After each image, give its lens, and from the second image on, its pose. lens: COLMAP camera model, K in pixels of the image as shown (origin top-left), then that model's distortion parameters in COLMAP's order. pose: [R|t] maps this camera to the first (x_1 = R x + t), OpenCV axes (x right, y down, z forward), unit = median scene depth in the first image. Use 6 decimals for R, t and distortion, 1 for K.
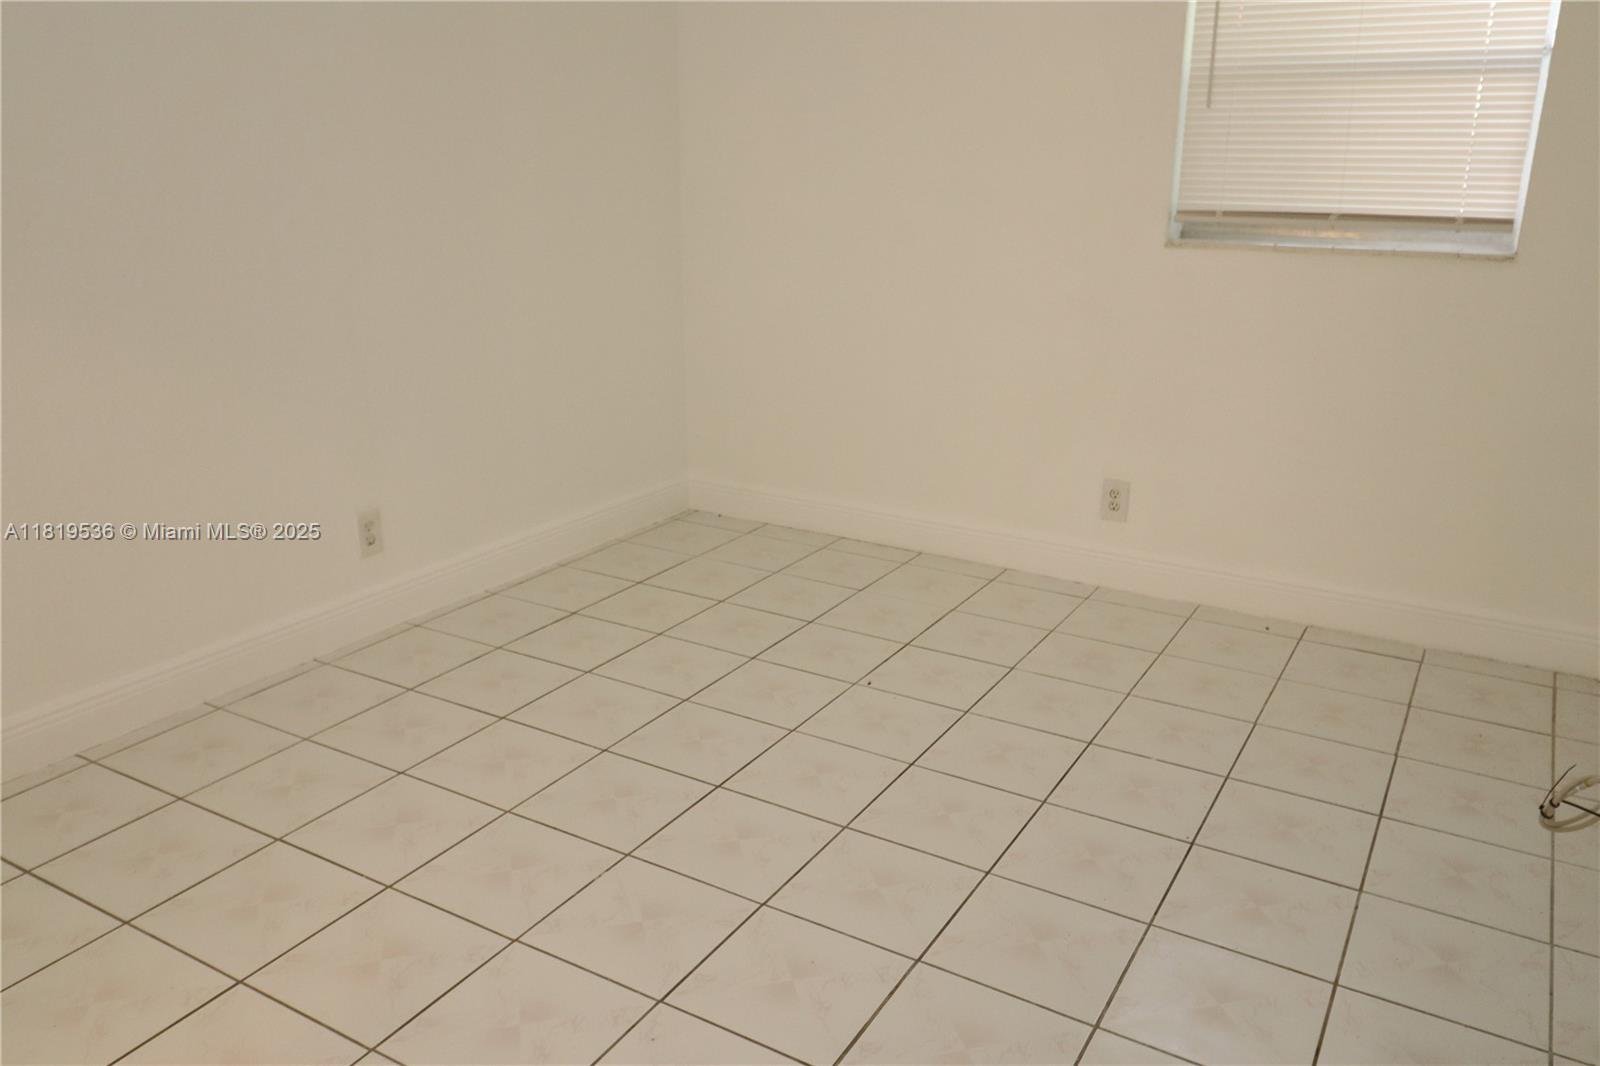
lens RADIAL K [[1234.5, 0, 796.8], [0, 1234.5, 521.2], [0, 0, 1]] dist [0.001734, 0.001096]
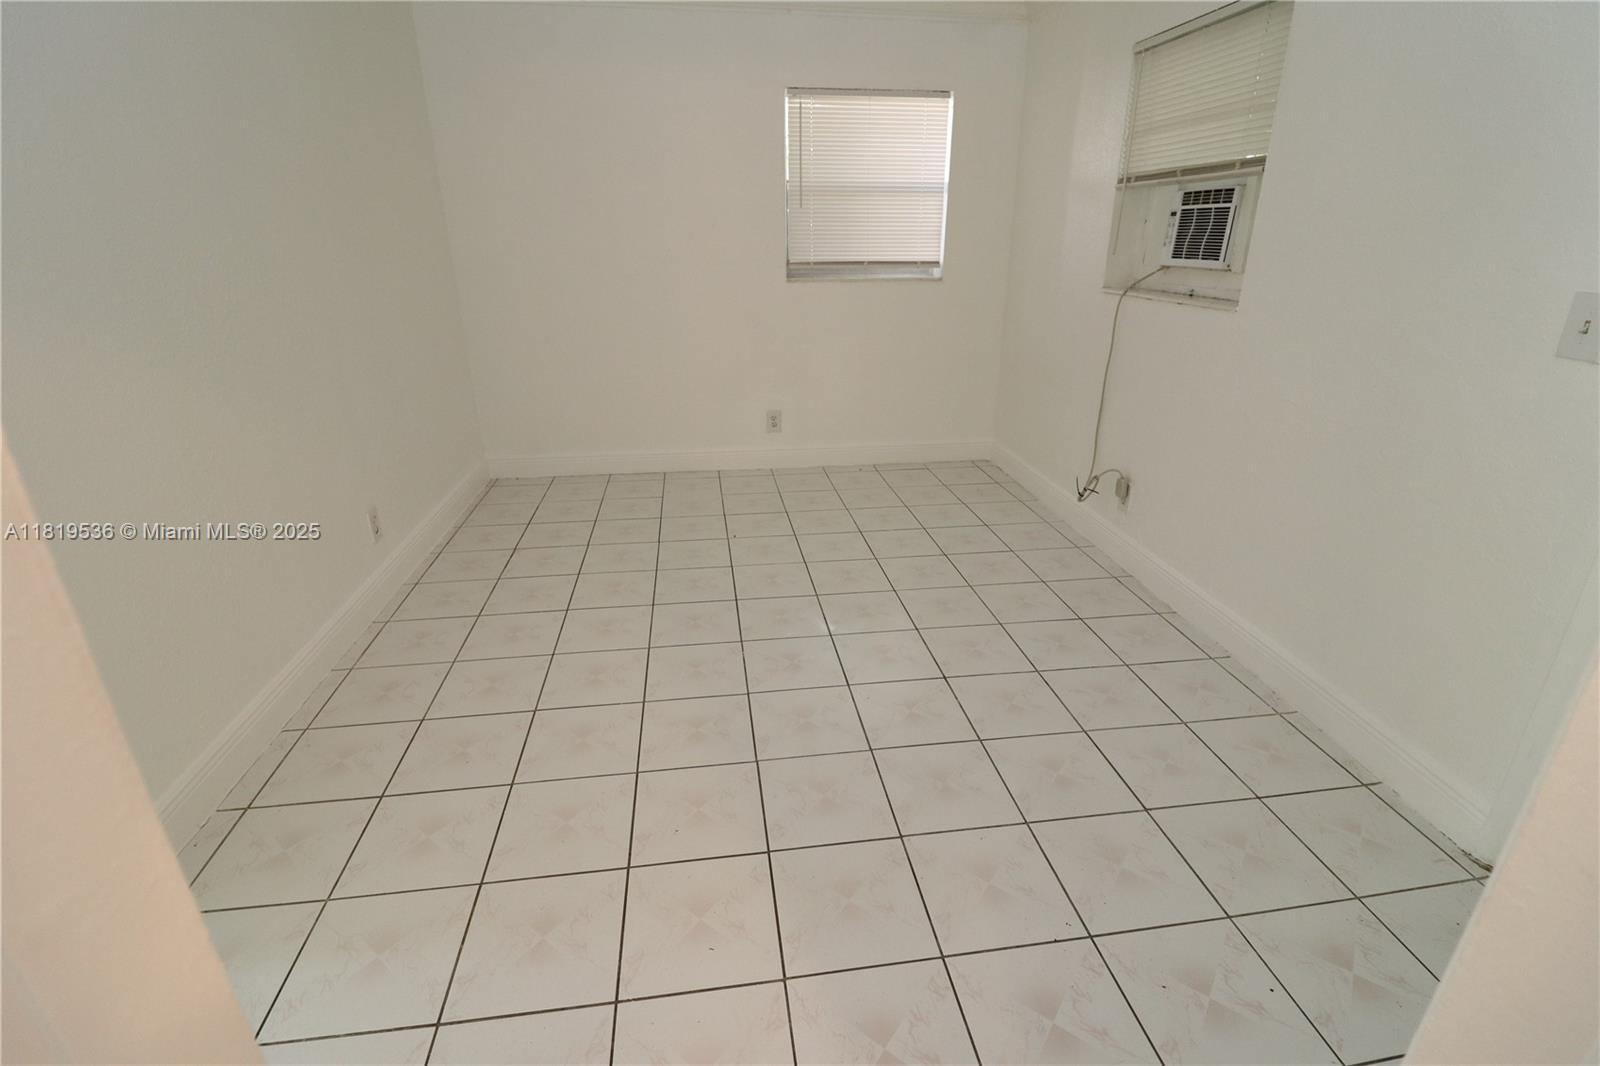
lens RADIAL K [[738.5, 0, 806.2], [0, 738.5, 538.8], [0, 0, 1]] dist [-0.009441, -0.008735]
pose [[0.772919, -0.245302, 0.585169, -0.506575], [0.186657, 0.969341, 0.159802, -0.017608], [-0.606428, -0.014288, 0.795010, 0.083409]]
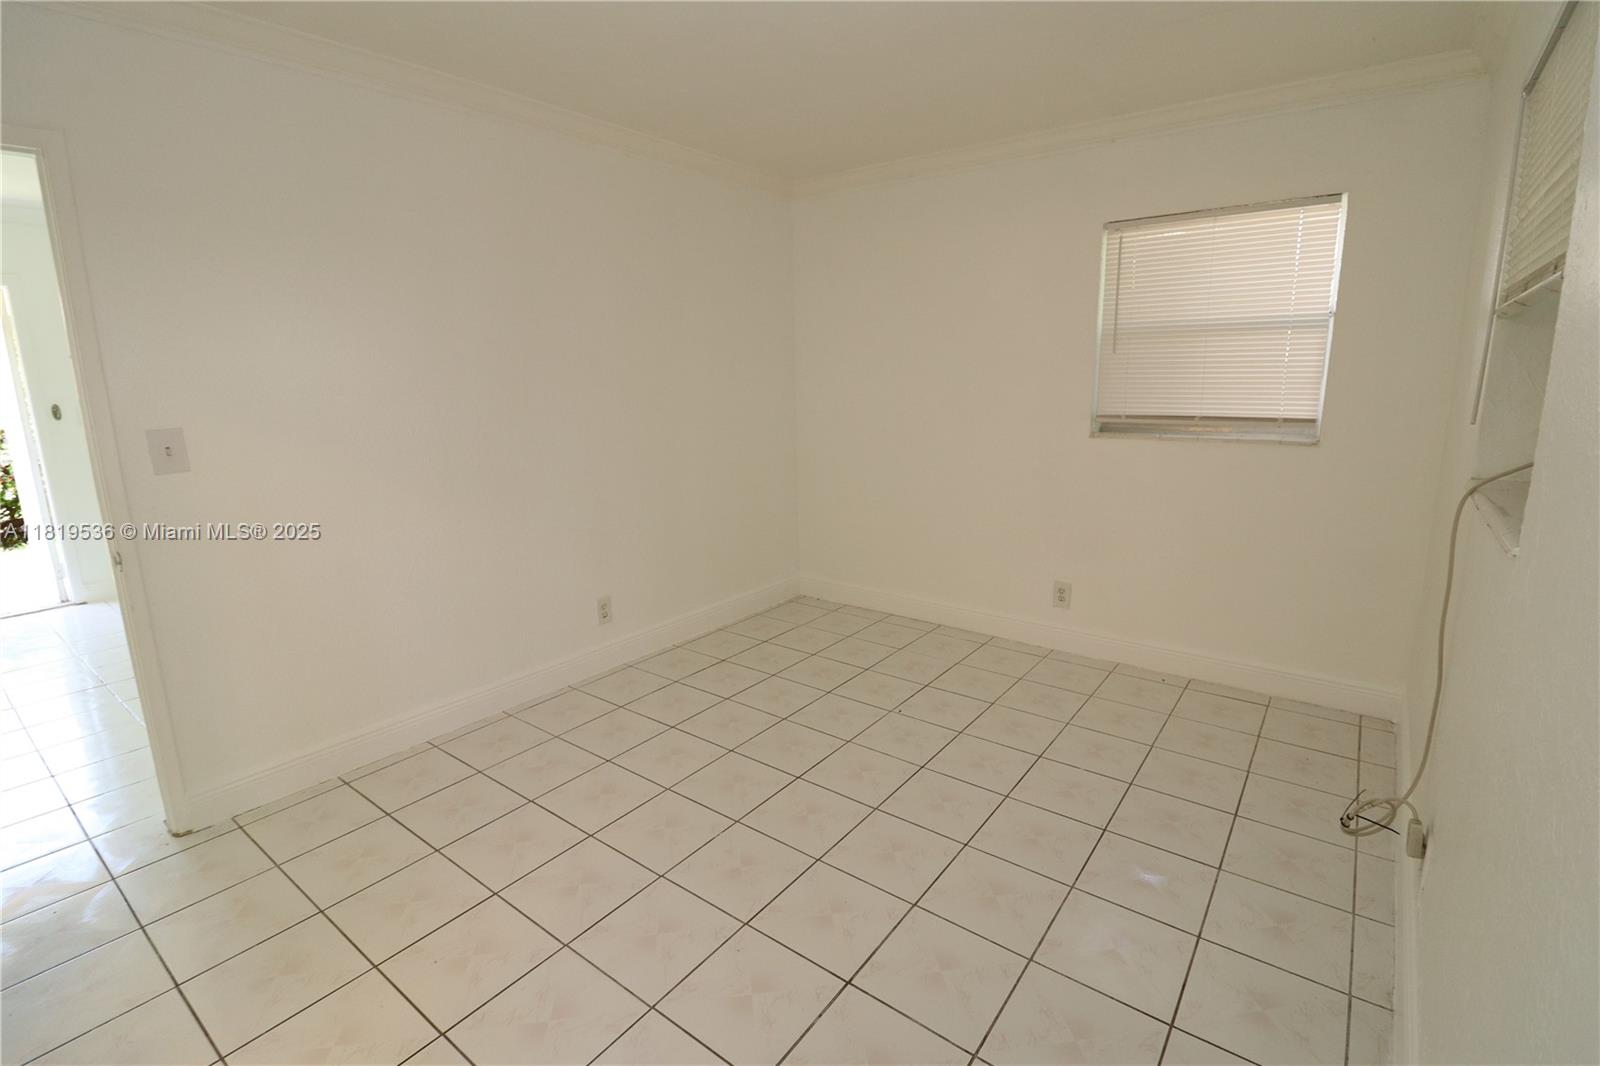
lens RADIAL K [[738.5, 0, 800.5], [0, 738.5, 527.8], [0, 0, 1]] dist [-0.009441, -0.008735]
pose [[0.993461, 0.001383, -0.114167, 0.040058], [-0.011553, 0.996012, -0.088466, -0.018873], [0.113590, 0.089207, 0.989515, 0.023915]]
